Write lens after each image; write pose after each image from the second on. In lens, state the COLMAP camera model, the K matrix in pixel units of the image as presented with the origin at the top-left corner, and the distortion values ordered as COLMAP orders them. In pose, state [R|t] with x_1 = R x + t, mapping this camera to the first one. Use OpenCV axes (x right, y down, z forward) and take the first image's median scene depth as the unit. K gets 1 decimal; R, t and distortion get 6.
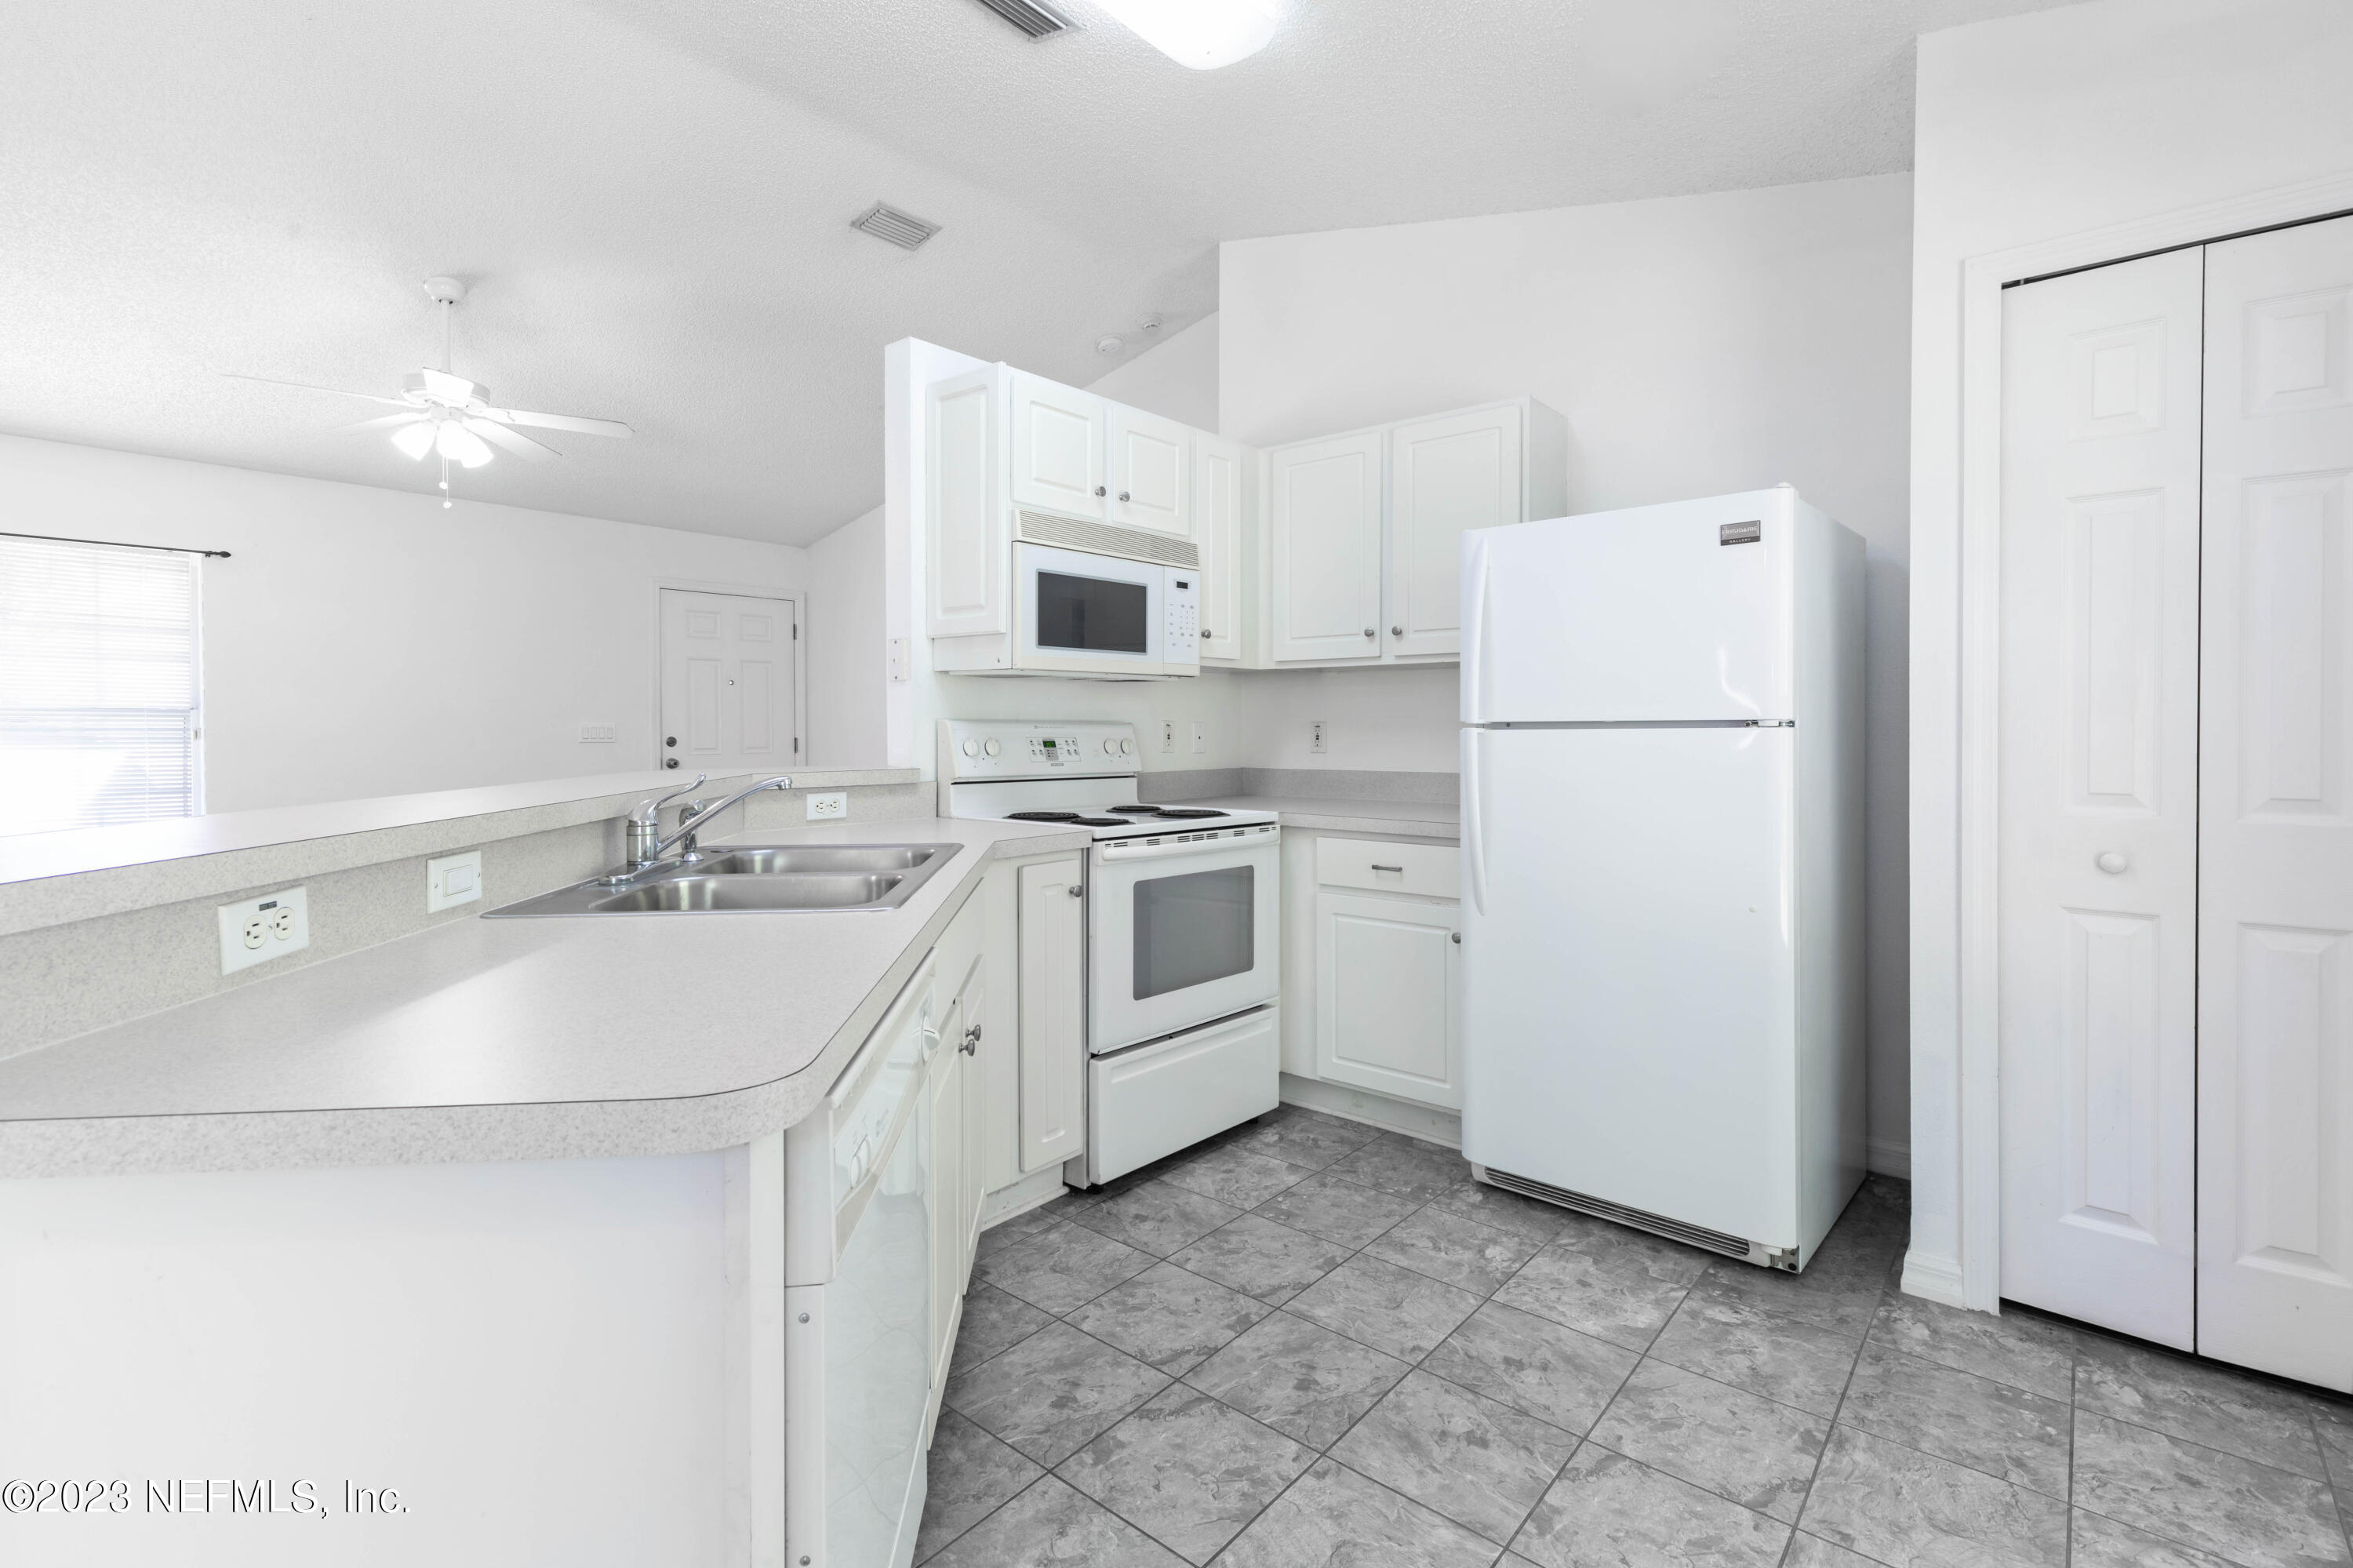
lens RADIAL K [[1090.1, 0, 1188.7], [0, 1090.1, 739.2], [0, 0, 1]] dist [0.003166, -0.000497]
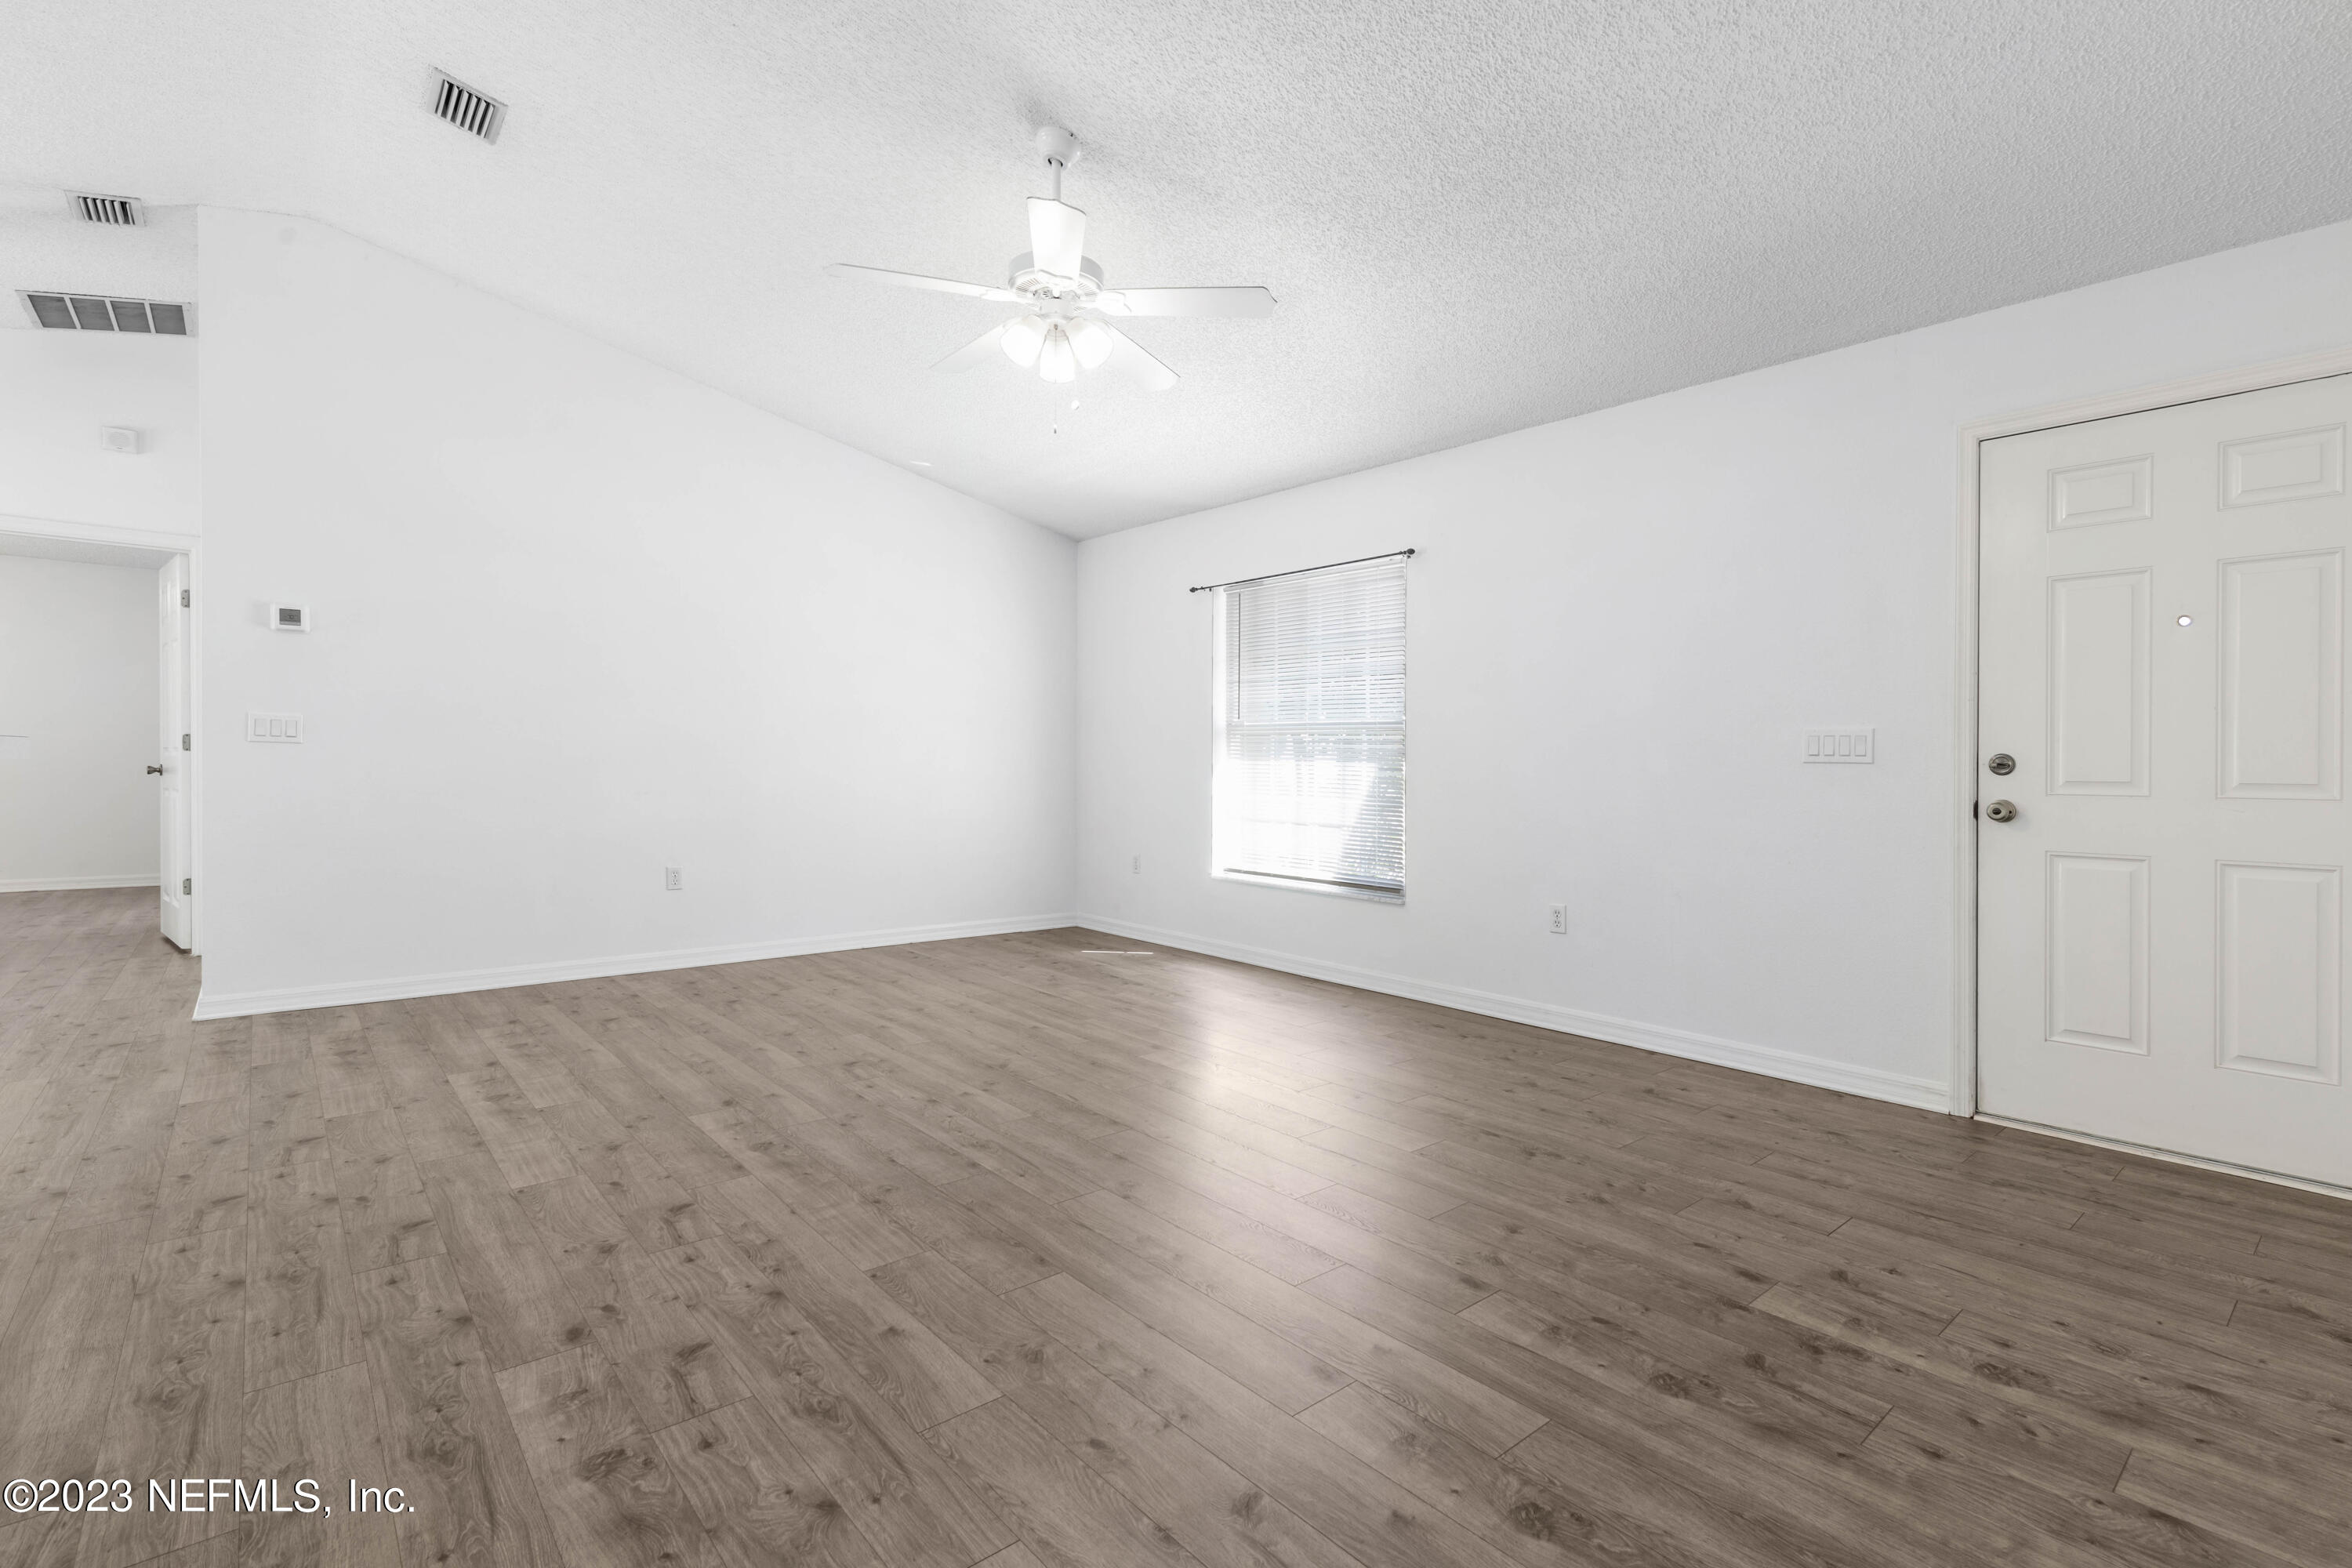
lens RADIAL K [[1072.3, 0, 1199.5], [0, 1072.3, 752.0], [0, 0, 1]] dist [0.001181, 0.000917]
pose [[-0.150610, -0.013277, -0.988504, 0.082250], [-0.026790, 0.999597, -0.009345, 0.025054], [0.988230, 0.025075, -0.150905, 1.760619]]
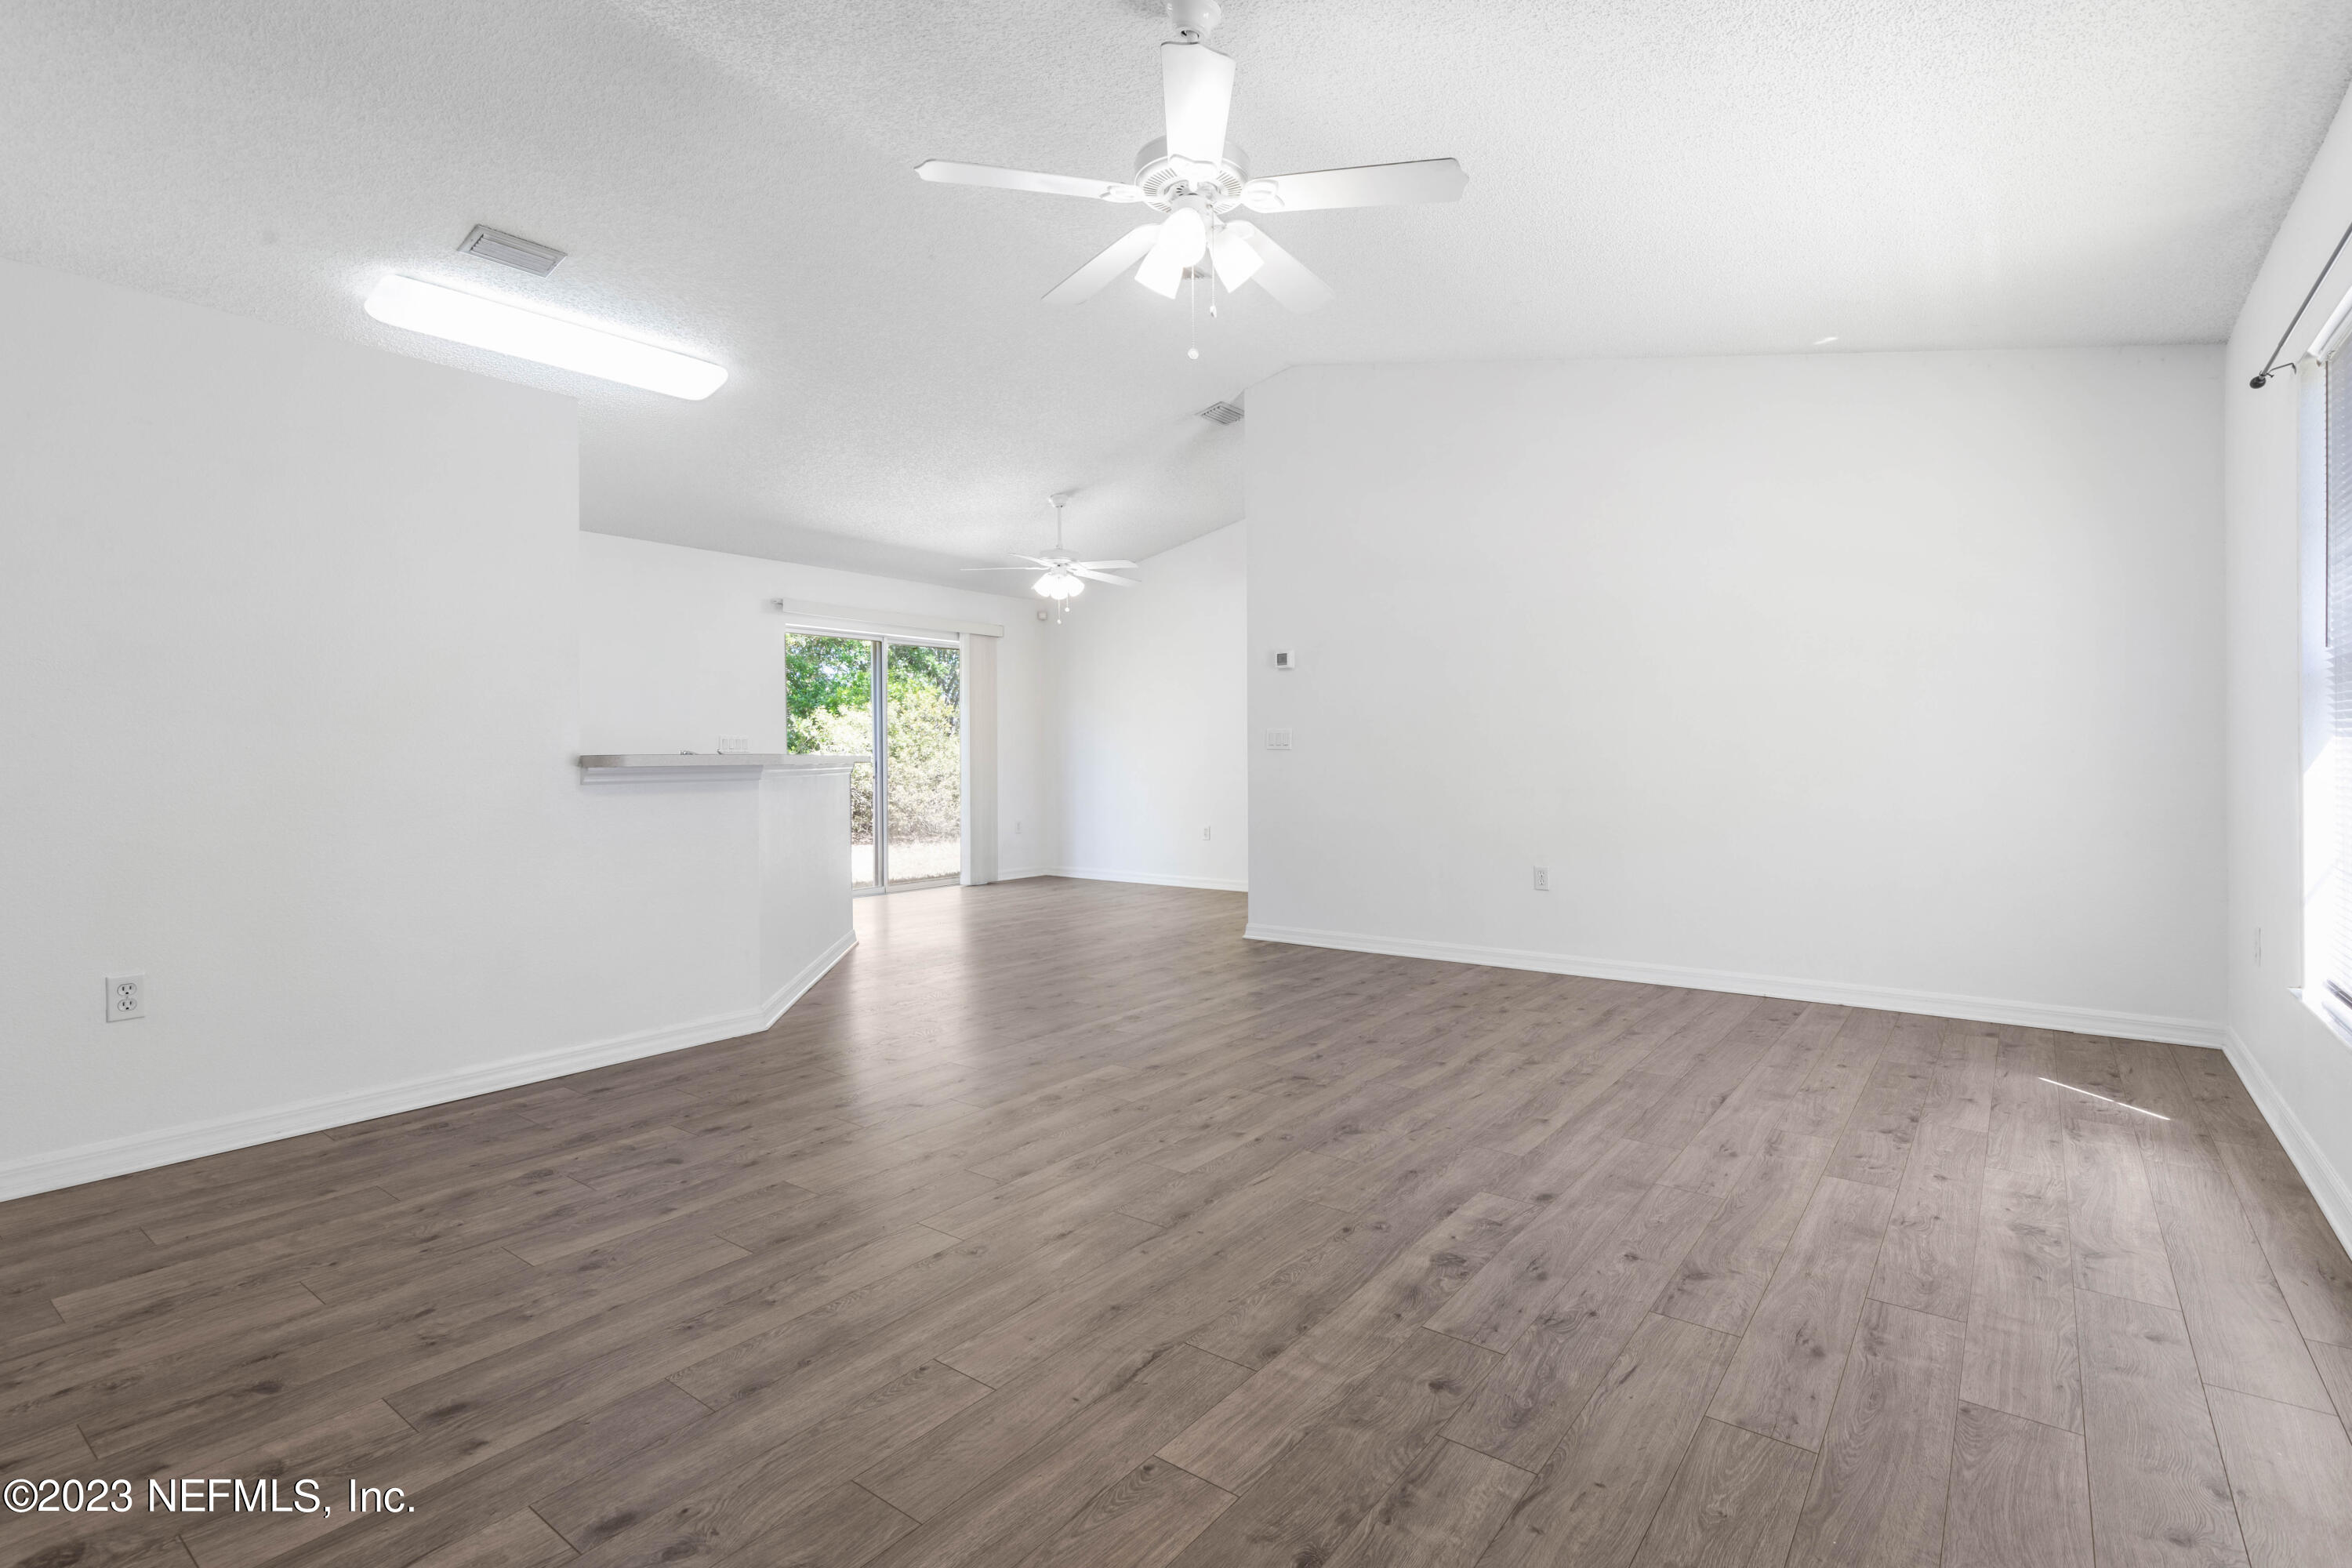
lens RADIAL K [[1072.9, 0, 1203.9], [0, 1072.9, 776.5], [0, 0, 1]] dist [0.000550, -0.000380]
pose [[-0.998124, 0.010756, -0.060279, -0.934474], [0.009176, 0.999609, 0.026425, 0.026675], [0.060540, 0.025822, -0.997832, 2.339316]]
